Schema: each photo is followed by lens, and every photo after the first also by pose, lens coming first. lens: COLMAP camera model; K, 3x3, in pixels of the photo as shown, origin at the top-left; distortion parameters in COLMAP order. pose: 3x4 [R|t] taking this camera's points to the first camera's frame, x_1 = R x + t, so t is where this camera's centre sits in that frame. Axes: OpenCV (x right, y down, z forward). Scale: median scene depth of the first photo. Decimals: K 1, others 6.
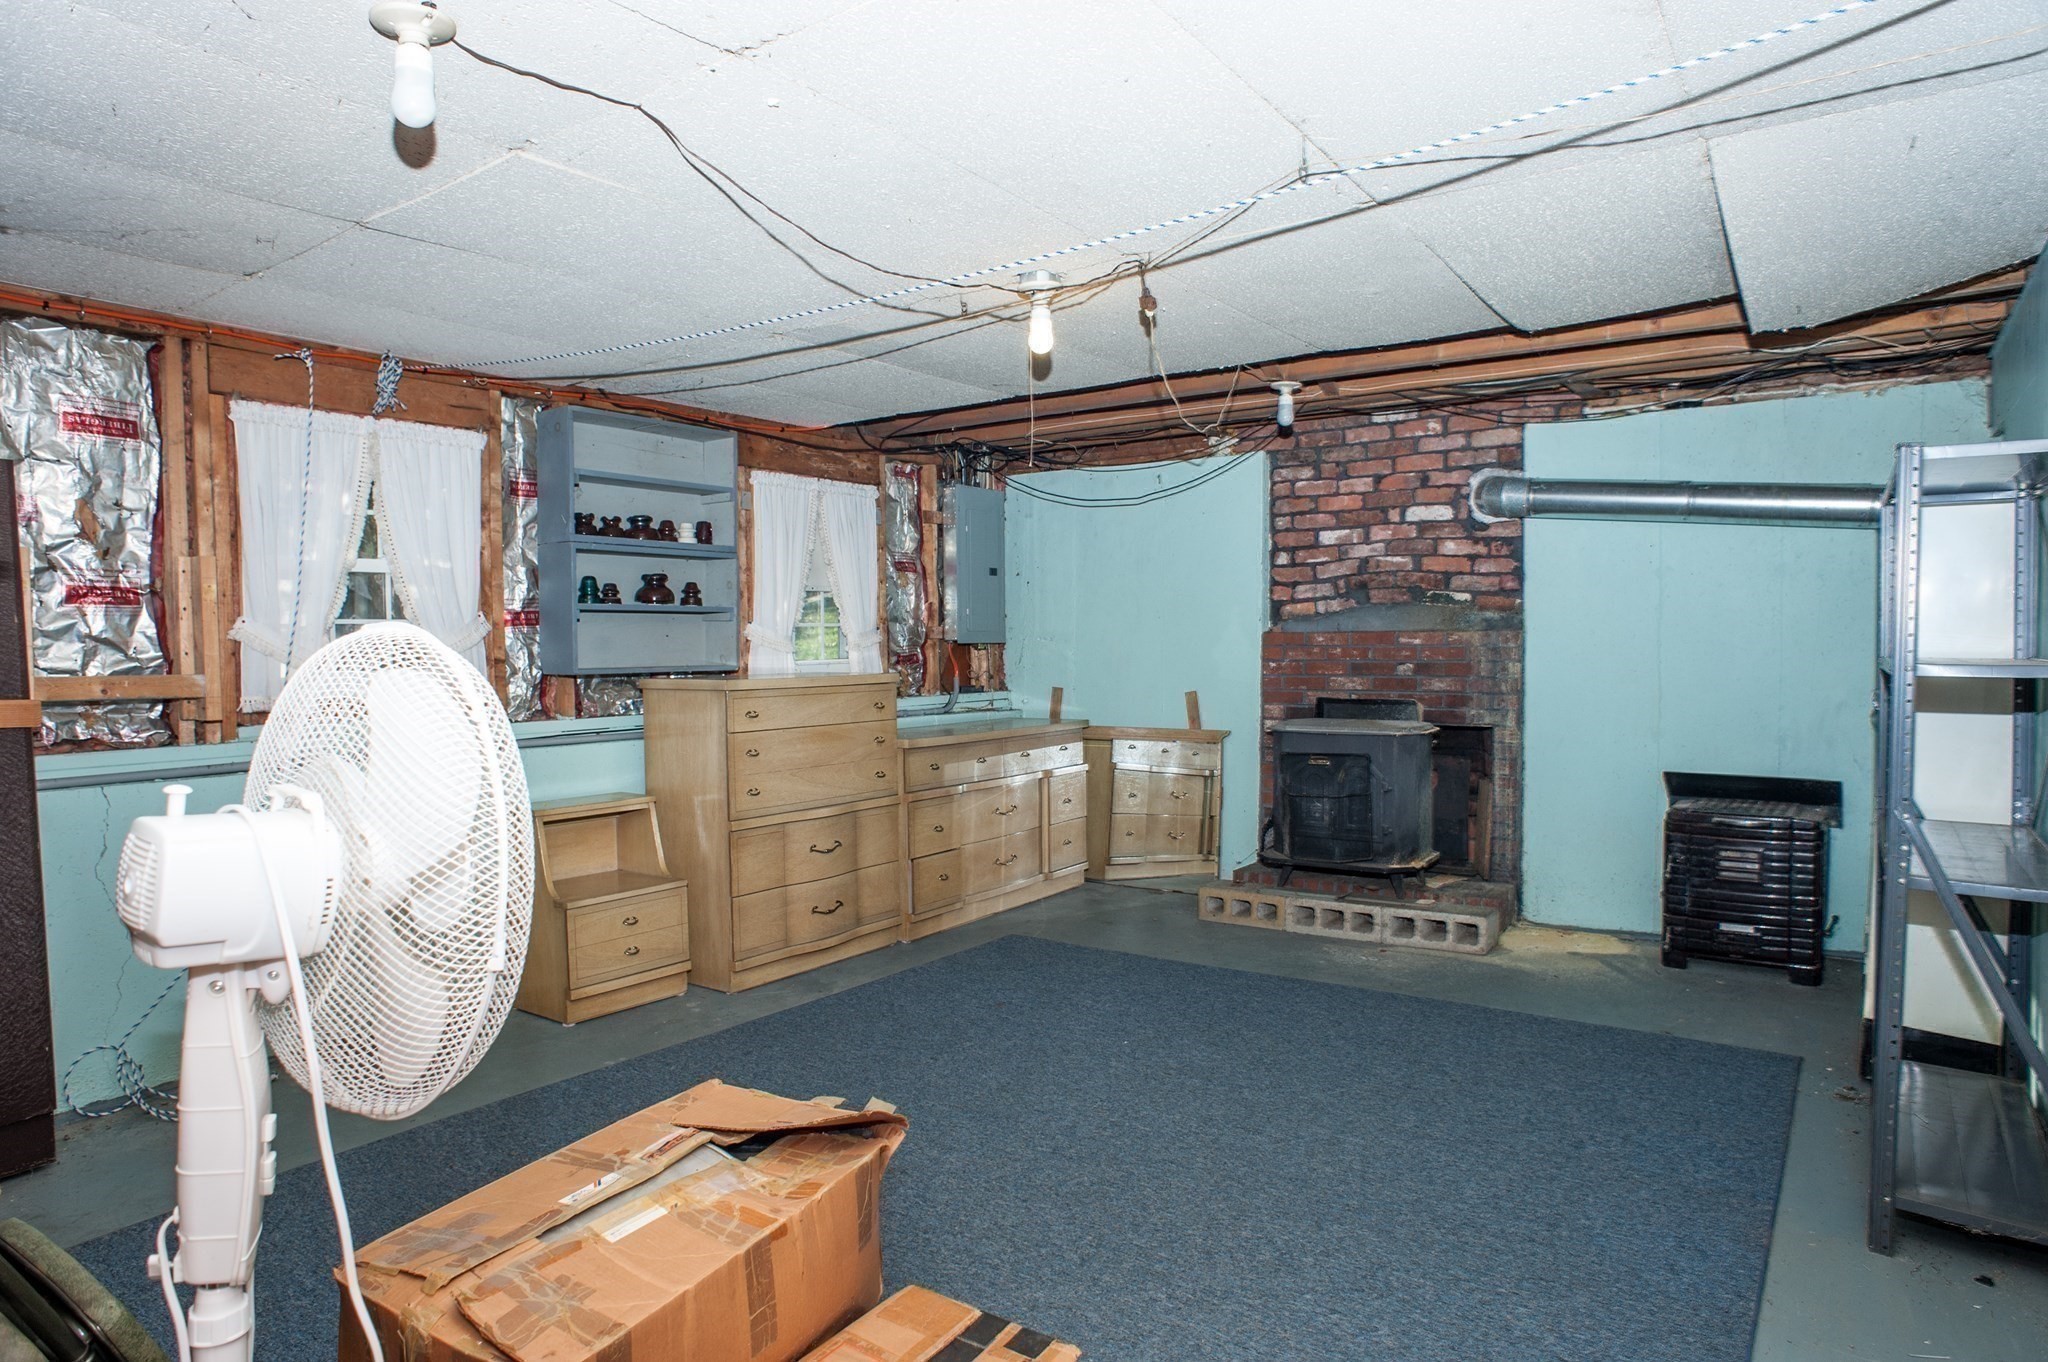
lens RADIAL K [[1169.6, 0, 1024.0], [0, 1169.6, 681.0], [0, 0, 1]] dist [0.000218, 0.000341]
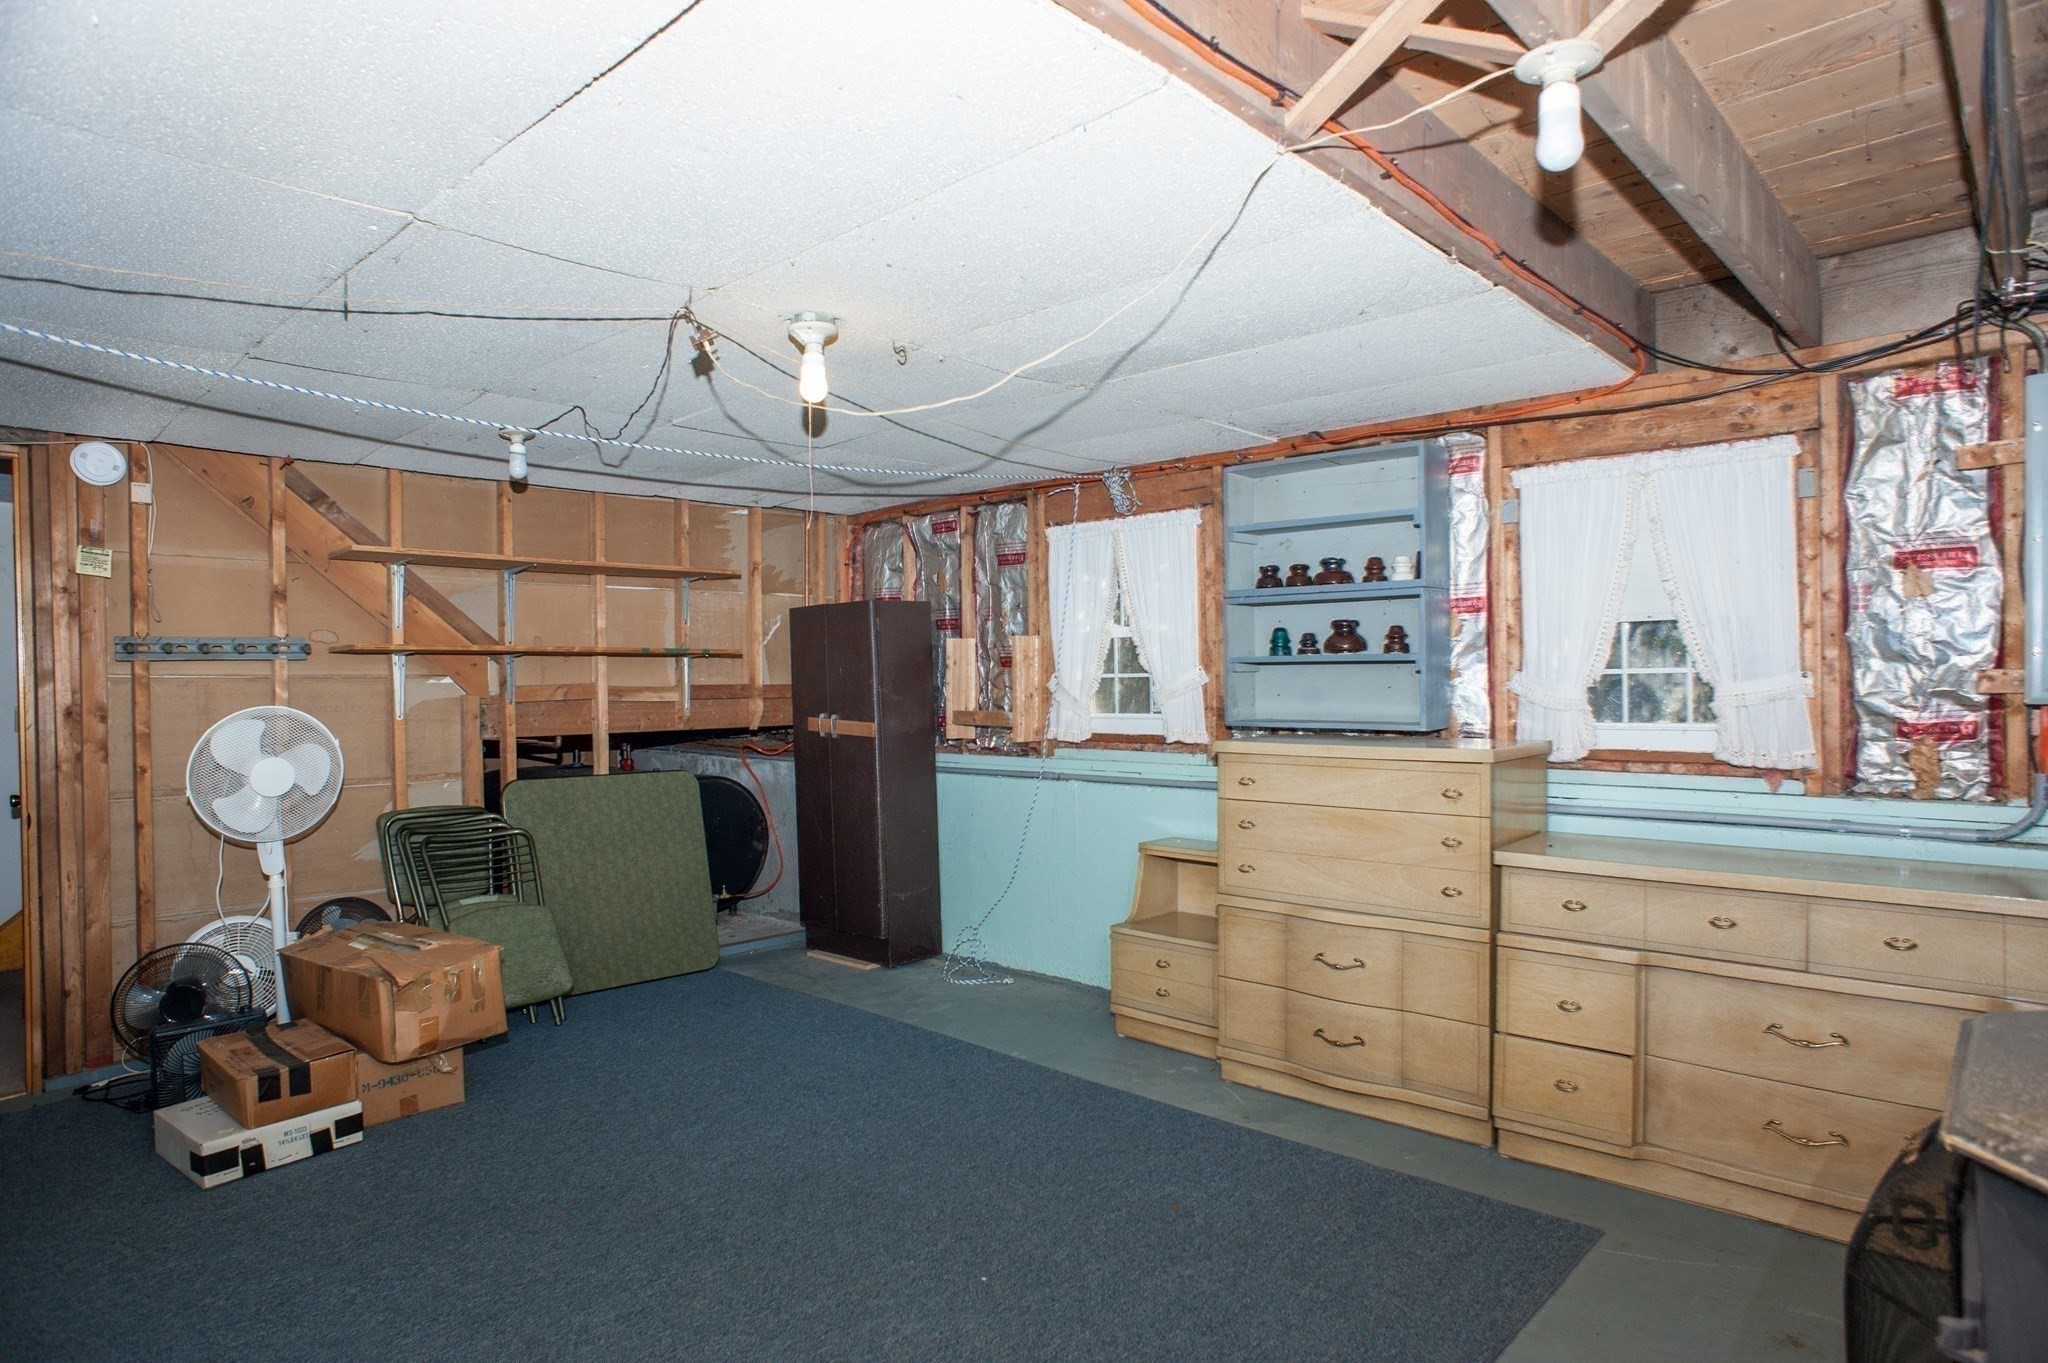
lens RADIAL K [[1139.1, 0, 1024.0], [0, 1139.1, 681.5], [0, 0, 1]] dist [-0.072301, 0.000243]
pose [[-0.086961, 0.013191, -0.996124, 0.614179], [-0.030172, 0.999419, 0.015868, -0.052913], [0.995755, 0.031435, -0.086512, 0.871095]]
